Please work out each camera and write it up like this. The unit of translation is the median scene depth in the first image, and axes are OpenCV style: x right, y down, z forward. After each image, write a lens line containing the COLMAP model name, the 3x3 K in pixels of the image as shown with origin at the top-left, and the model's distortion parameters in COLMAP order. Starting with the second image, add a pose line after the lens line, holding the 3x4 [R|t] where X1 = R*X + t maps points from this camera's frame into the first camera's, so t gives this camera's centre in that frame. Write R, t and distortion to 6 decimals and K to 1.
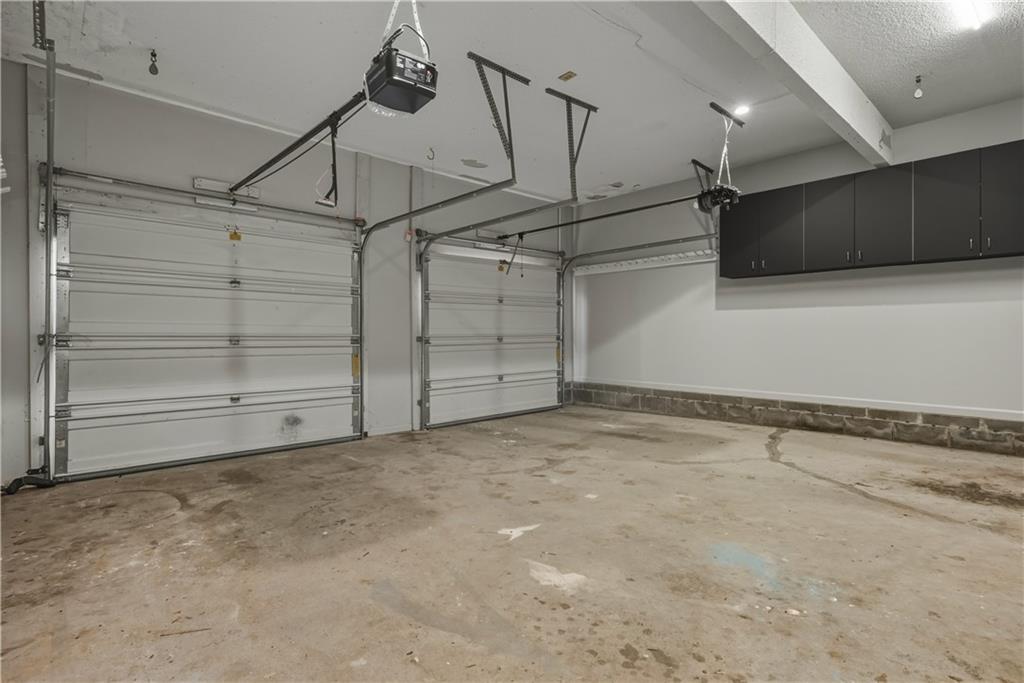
lens RADIAL K [[512.0, 0, 515.6], [0, 512.0, 339.7], [0, 0, 1]] dist [-0.000286, 0.002655]
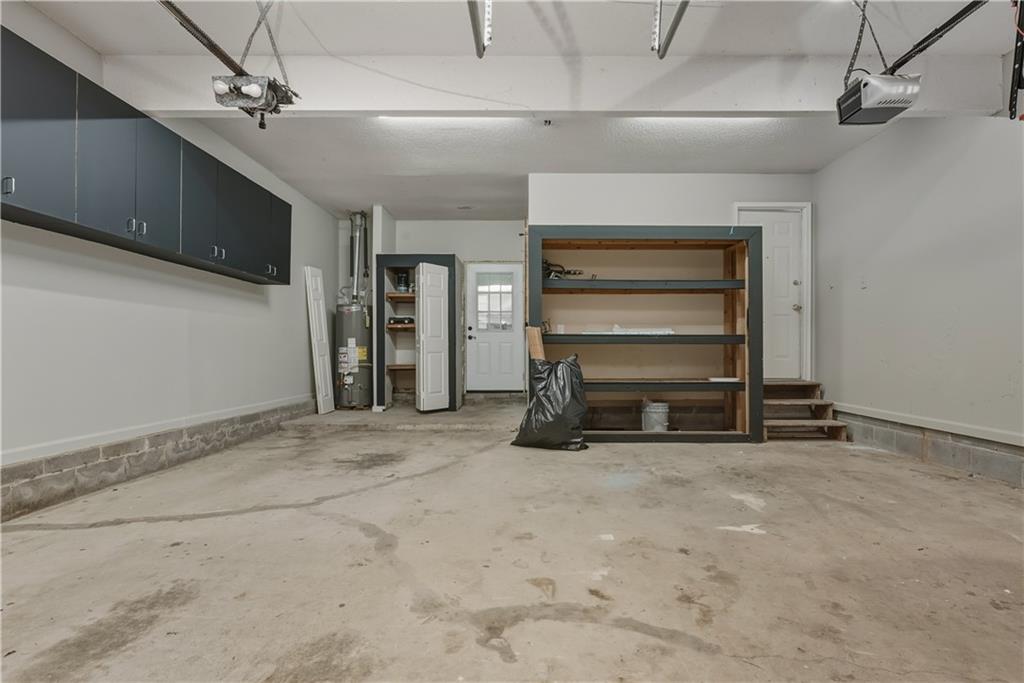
lens RADIAL K [[512.0, 0, 537.5], [0, 512.0, 340.5], [0, 0, 1]] dist [-0.000286, 0.002655]
pose [[-0.743769, 0.019325, 0.668157, -0.271785], [0.010822, 0.999799, -0.016870, 0.013664], [-0.668349, -0.005317, -0.743829, 1.481350]]
